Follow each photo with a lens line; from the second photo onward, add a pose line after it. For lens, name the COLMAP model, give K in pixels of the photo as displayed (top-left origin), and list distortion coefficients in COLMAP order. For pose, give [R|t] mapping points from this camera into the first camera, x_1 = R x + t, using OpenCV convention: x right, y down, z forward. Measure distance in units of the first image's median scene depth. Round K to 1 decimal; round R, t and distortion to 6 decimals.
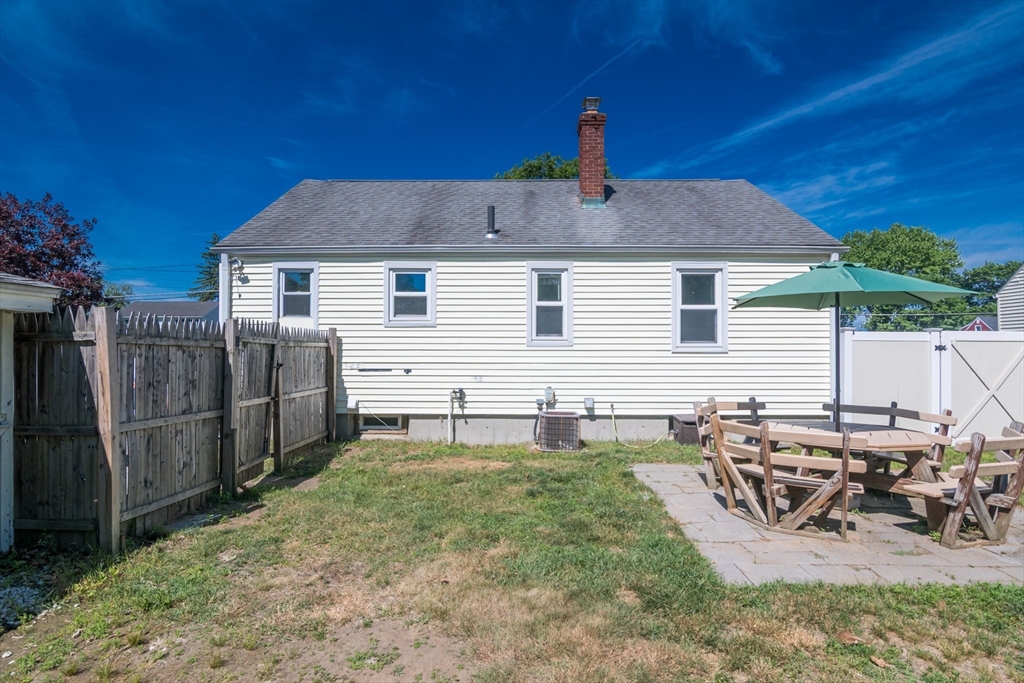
lens RADIAL K [[555.2, 0, 512.5], [0, 555.2, 343.2], [0, 0, 1]] dist [-0.018015, -0.001745]
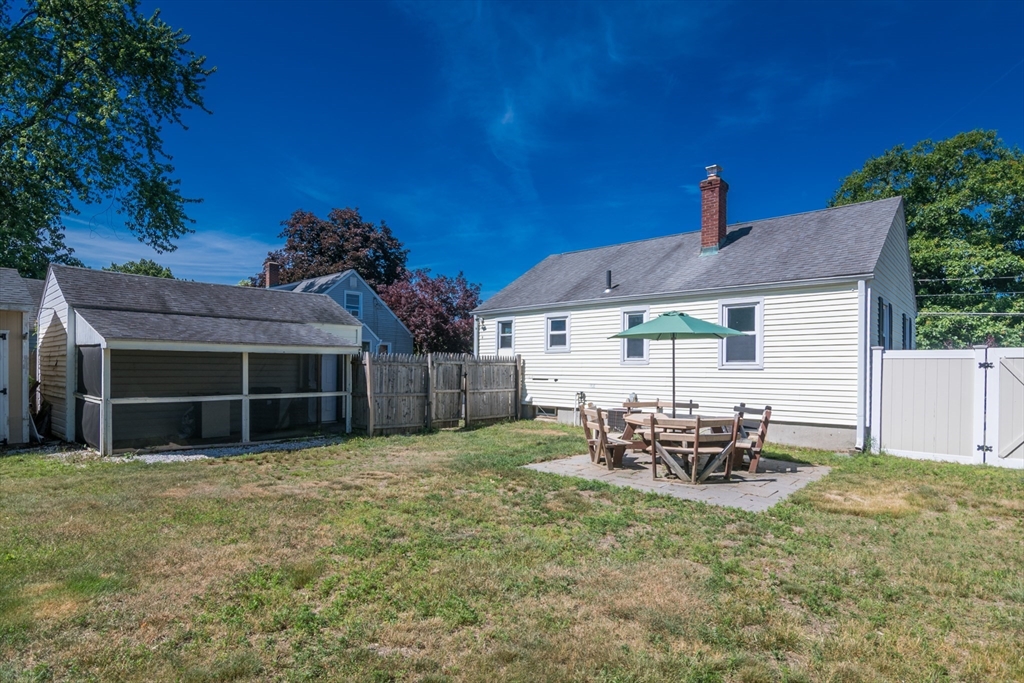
lens RADIAL K [[544.8, 0, 506.8], [0, 544.8, 367.4], [0, 0, 1]] dist [-0.038927, -0.000406]
pose [[0.740107, 0.000572, -0.672489, 0.777369], [0.007258, 0.999935, 0.008838, -0.002293], [0.672450, -0.011422, 0.740055, -0.279996]]
